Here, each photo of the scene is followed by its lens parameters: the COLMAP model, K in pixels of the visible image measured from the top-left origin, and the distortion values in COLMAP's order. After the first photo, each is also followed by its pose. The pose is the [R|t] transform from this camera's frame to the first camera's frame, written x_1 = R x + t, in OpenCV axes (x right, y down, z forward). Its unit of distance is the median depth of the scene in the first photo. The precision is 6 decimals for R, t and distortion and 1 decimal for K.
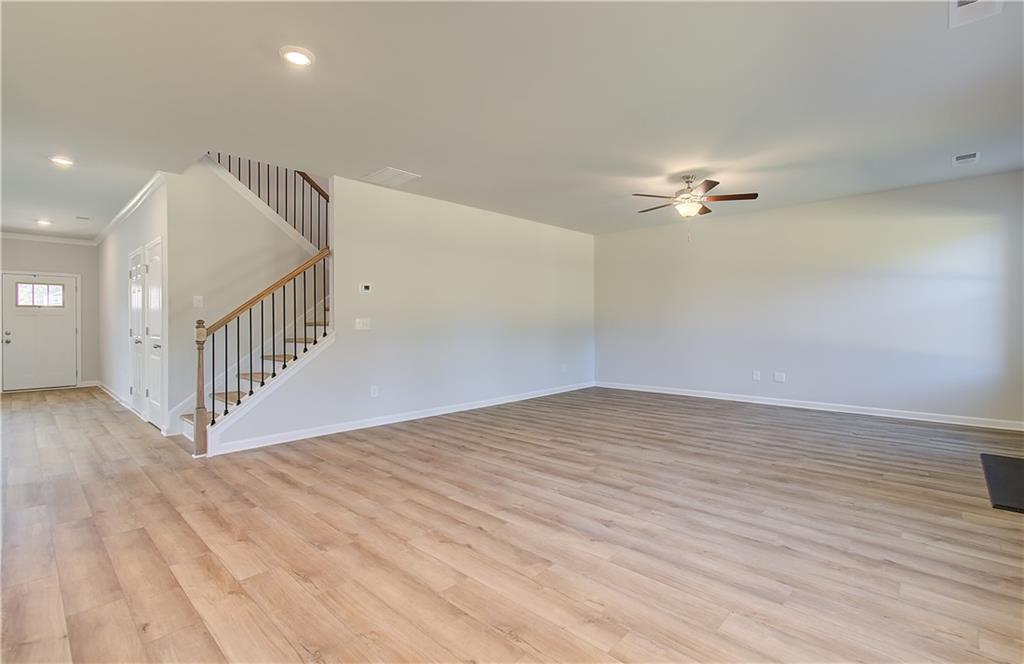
lens RADIAL K [[468.7, 0, 521.9], [0, 468.7, 319.3], [0, 0, 1]] dist [-0.000644, 0.000014]
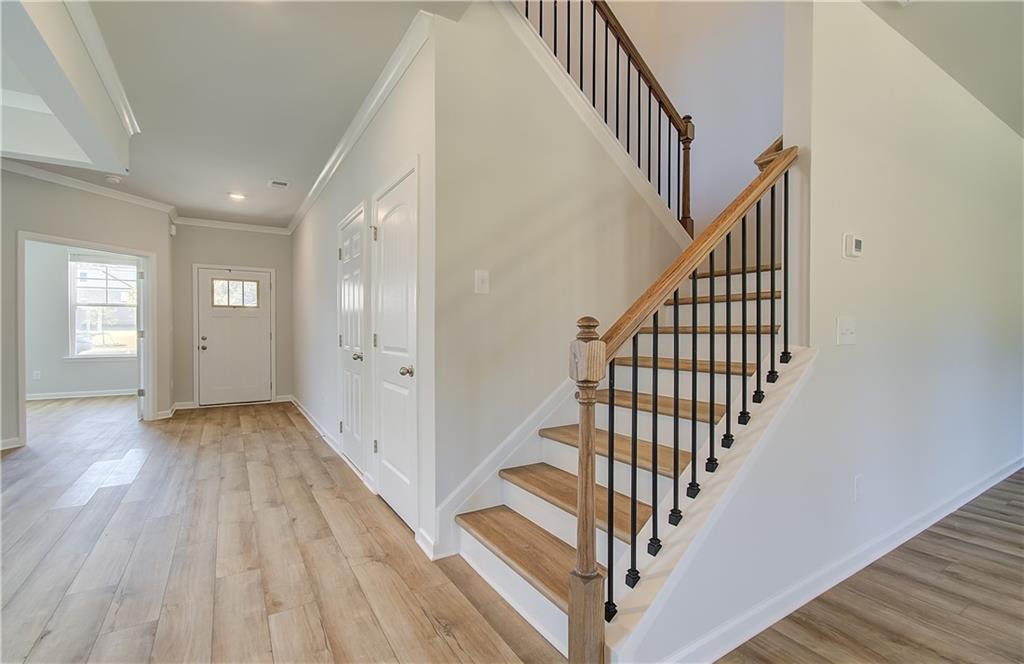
lens RADIAL K [[469.3, 0, 527.5], [0, 469.3, 332.8], [0, 0, 1]] dist [0.000605, 0.000291]
pose [[0.968161, 0.009924, -0.250130, -0.749069], [-0.006373, 0.999867, 0.015004, 0.008883], [0.250246, -0.012932, 0.968096, 0.763360]]
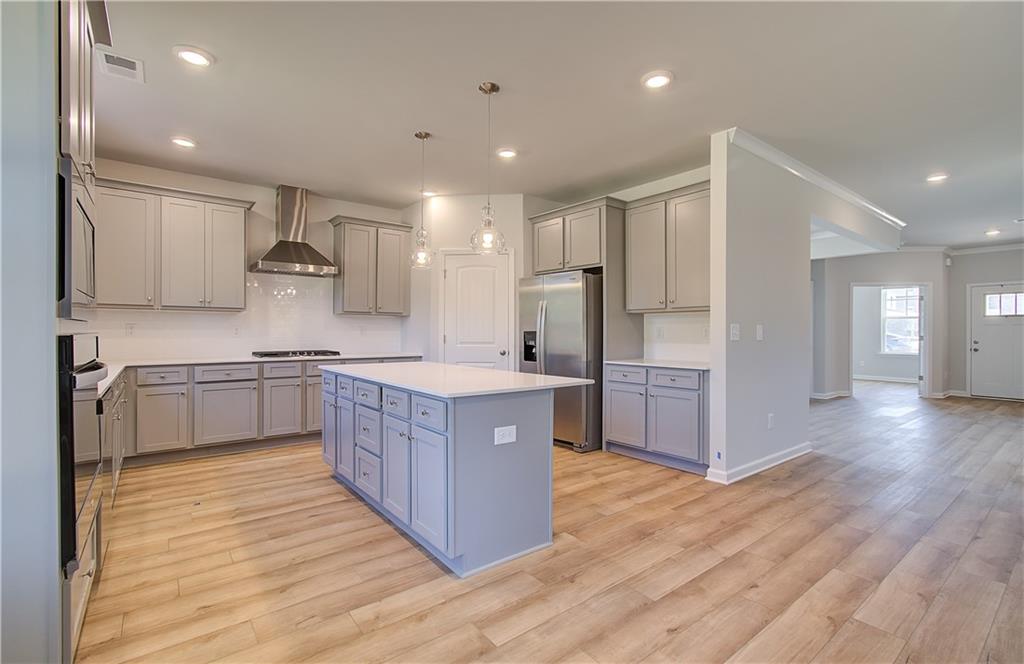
lens RADIAL K [[451.0, 0, 512.0], [0, 451.0, 332.0], [0, 0, 1]] dist [-0.000141, 0.000034]
pose [[-0.168573, 0.003512, -0.985683, 0.227300], [0.003605, 0.999989, 0.002946, -0.000633], [0.985683, -0.003057, -0.168584, 0.305617]]
